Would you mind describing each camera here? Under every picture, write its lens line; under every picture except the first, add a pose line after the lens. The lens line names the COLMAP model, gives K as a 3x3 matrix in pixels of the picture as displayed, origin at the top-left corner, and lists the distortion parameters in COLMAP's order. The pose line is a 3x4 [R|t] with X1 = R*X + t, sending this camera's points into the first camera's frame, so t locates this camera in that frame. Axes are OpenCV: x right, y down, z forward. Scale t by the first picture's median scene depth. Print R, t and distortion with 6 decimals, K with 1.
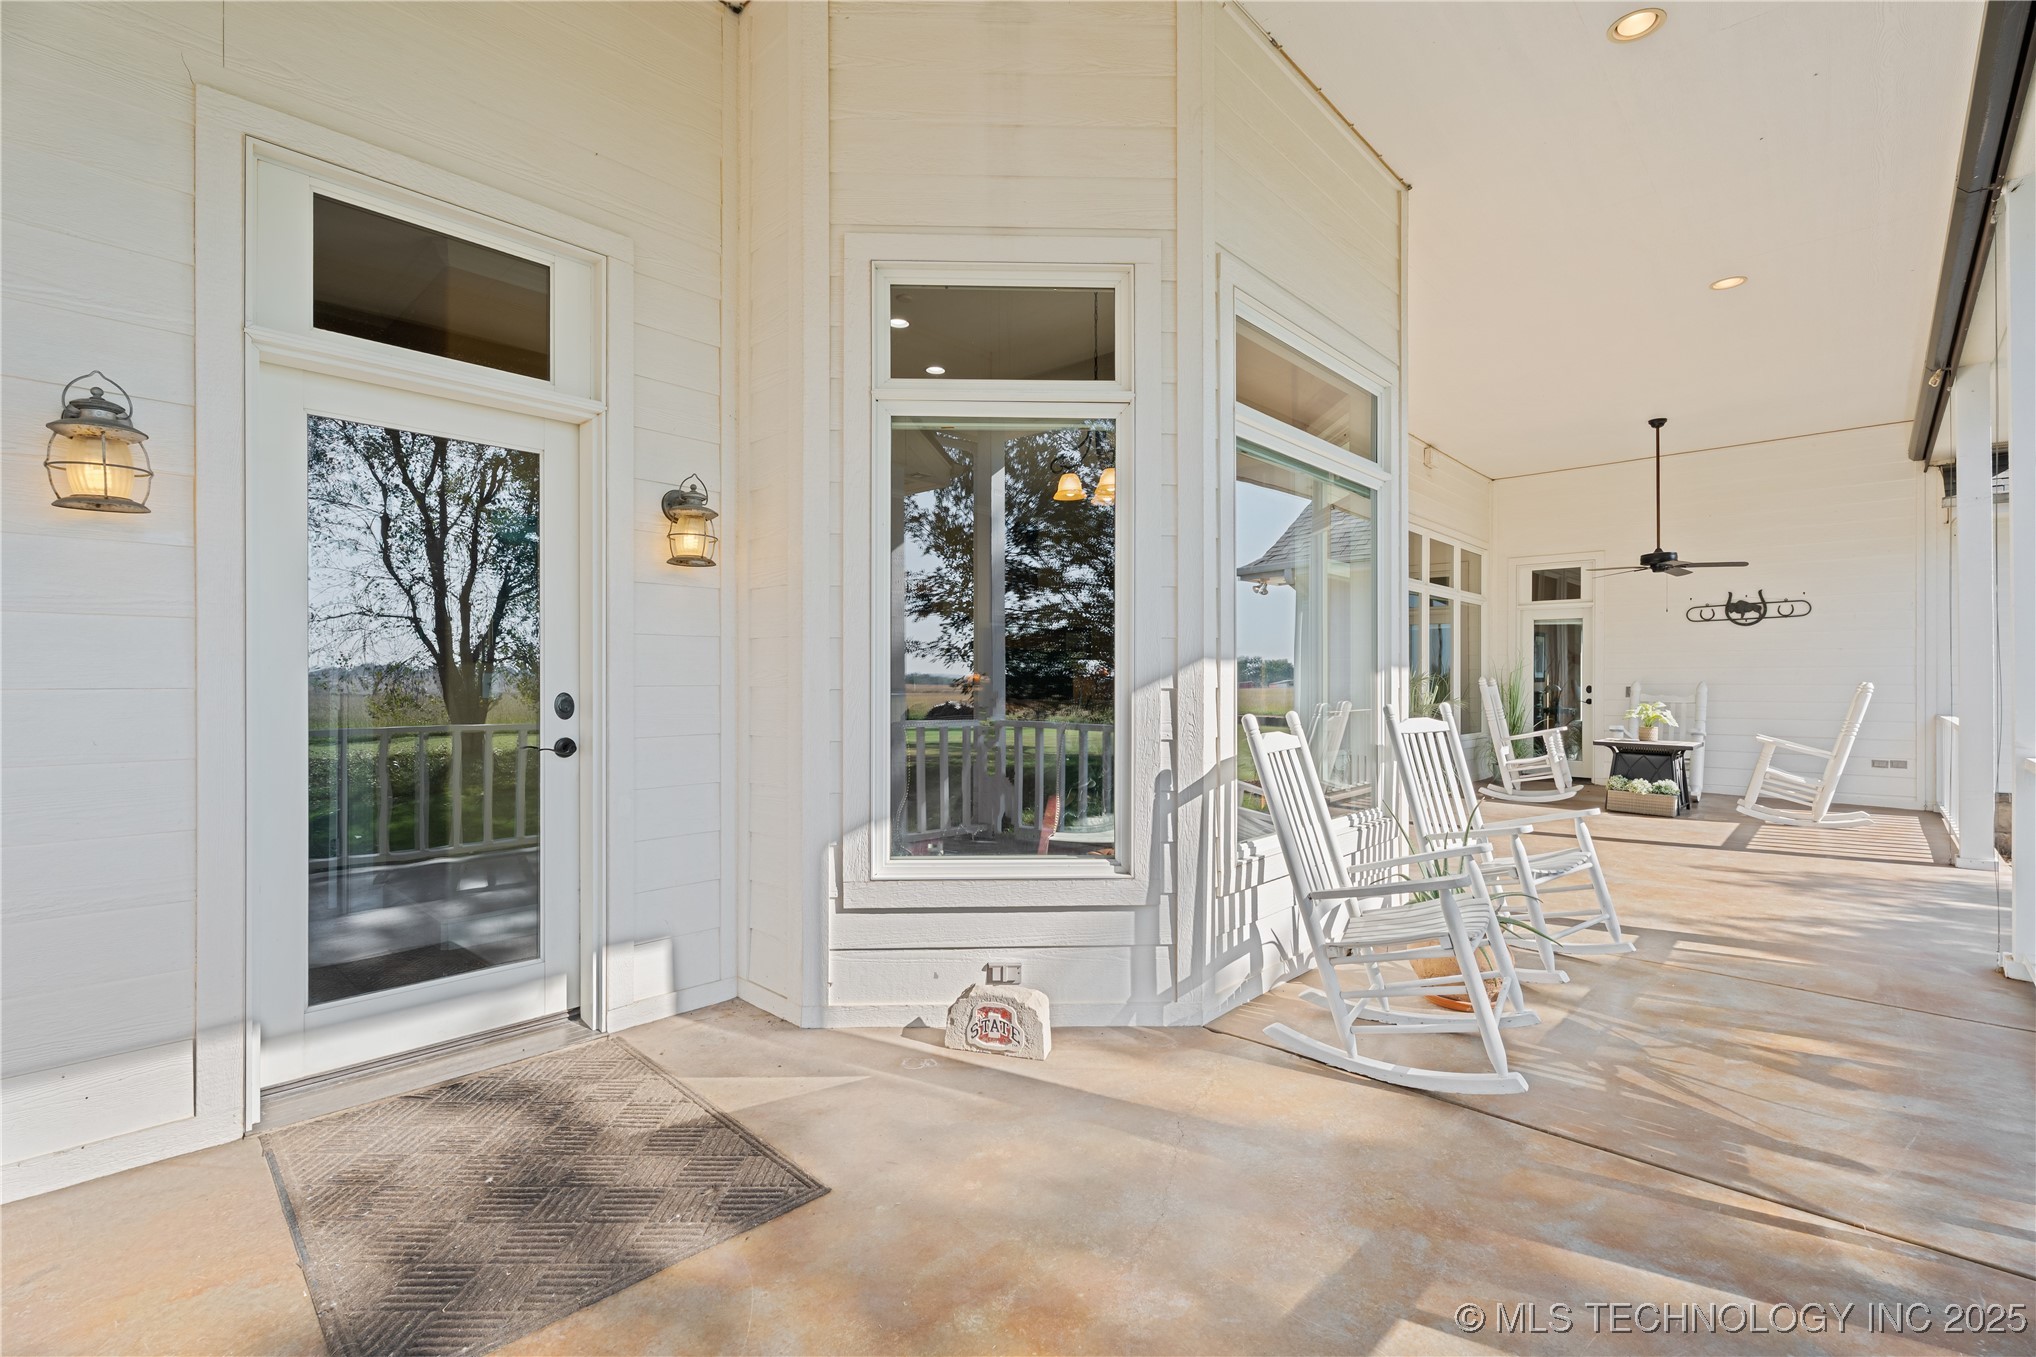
lens RADIAL K [[885.9, 0, 1018.0], [0, 885.9, 678.5], [0, 0, 1]] dist [-0.000452, 0.000079]
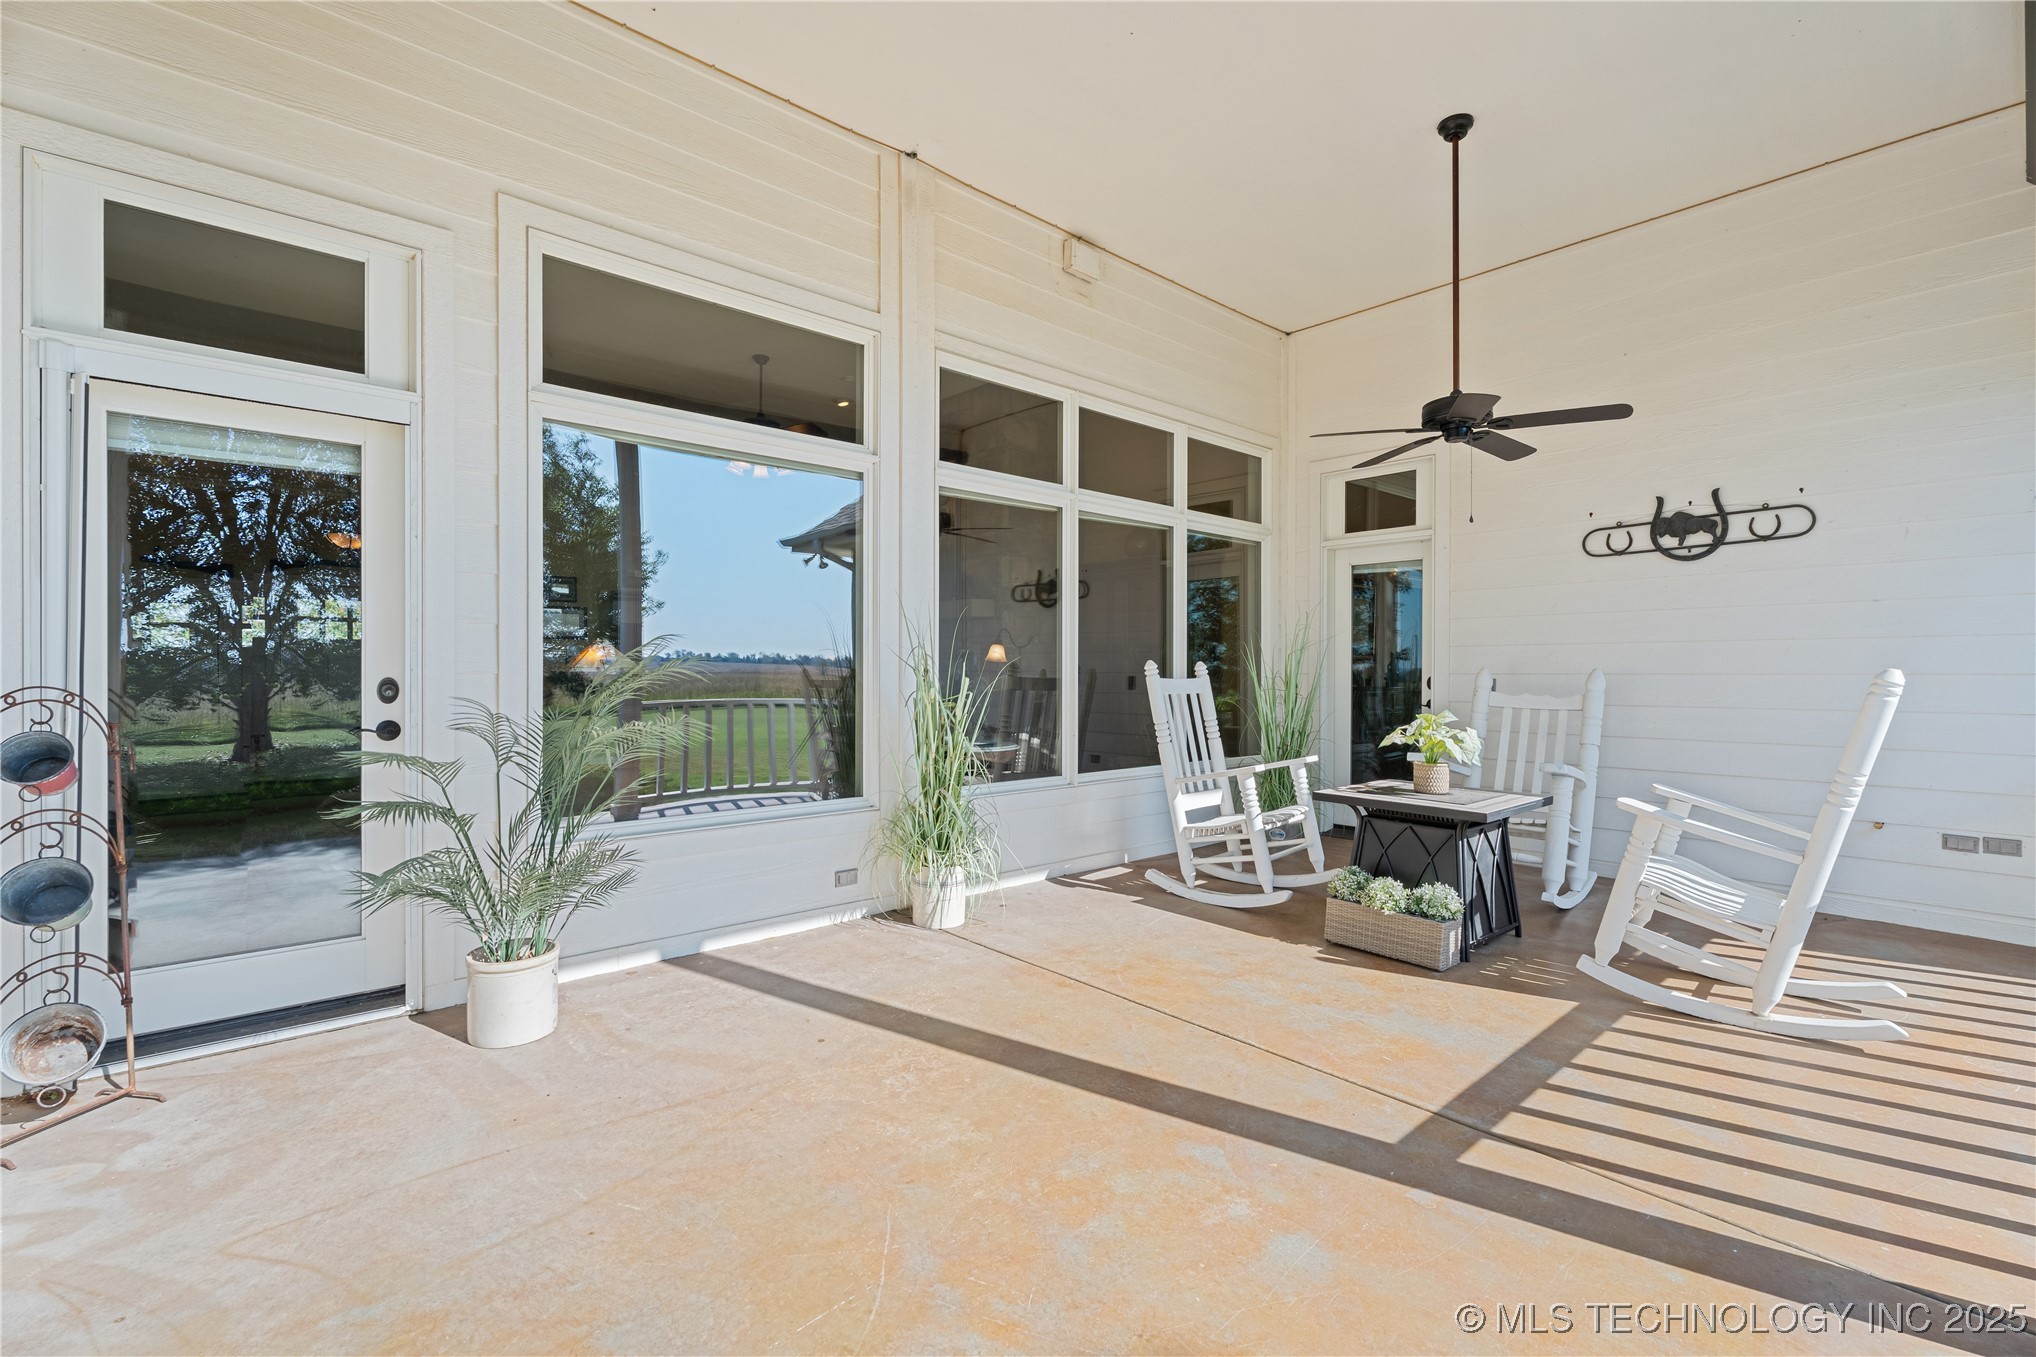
lens RADIAL K [[885.9, 0, 1018.0], [0, 885.9, 678.5], [0, 0, 1]] dist [-0.000452, 0.000079]
pose [[0.996604, 0.002245, -0.082313, 0.482530], [-0.001223, 0.999922, 0.012460, 0.002773], [0.082334, -0.012317, 0.996529, 0.461101]]
